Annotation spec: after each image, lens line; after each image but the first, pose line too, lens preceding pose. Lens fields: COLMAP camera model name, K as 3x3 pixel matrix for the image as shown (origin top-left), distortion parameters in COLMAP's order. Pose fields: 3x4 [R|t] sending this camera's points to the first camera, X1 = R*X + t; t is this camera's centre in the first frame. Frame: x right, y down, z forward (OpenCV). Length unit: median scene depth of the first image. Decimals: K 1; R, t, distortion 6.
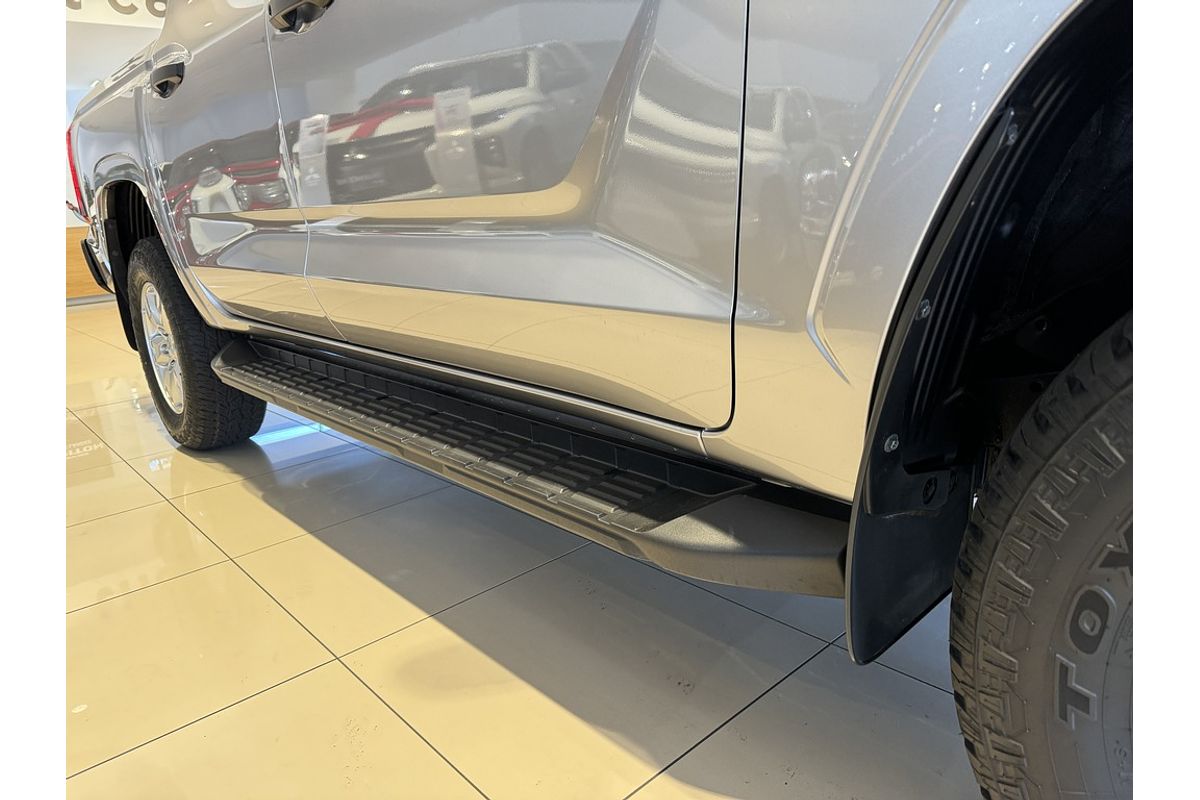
lens RADIAL K [[760.1, 0, 600.0], [0, 760.1, 400.0], [0, 0, 1]] dist [-0.001715, -0.002042]
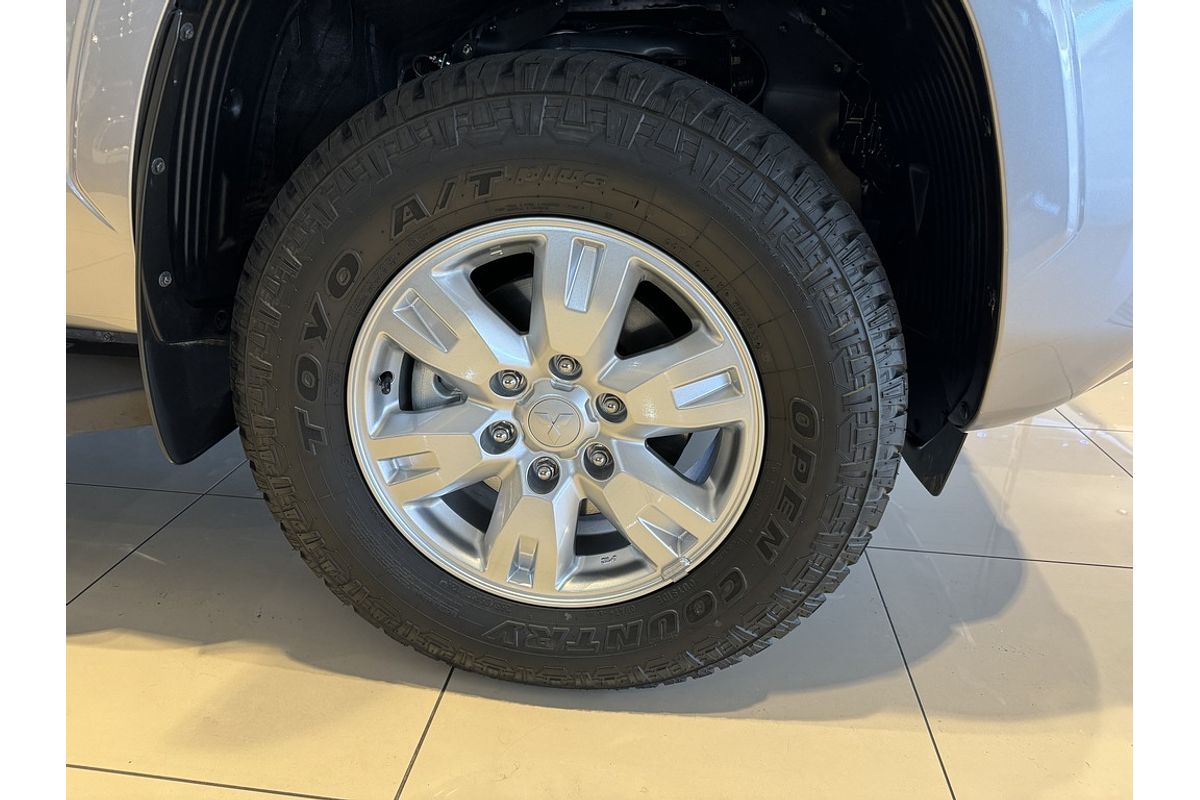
lens RADIAL K [[760.1, 0, 600.0], [0, 760.1, 400.0], [0, 0, 1]] dist [-0.001715, -0.002042]
pose [[0.750025, -0.161804, 0.641312, 0.100101], [0.090009, 0.985564, 0.143393, 0.162839], [-0.655256, -0.049825, 0.753762, -0.504421]]
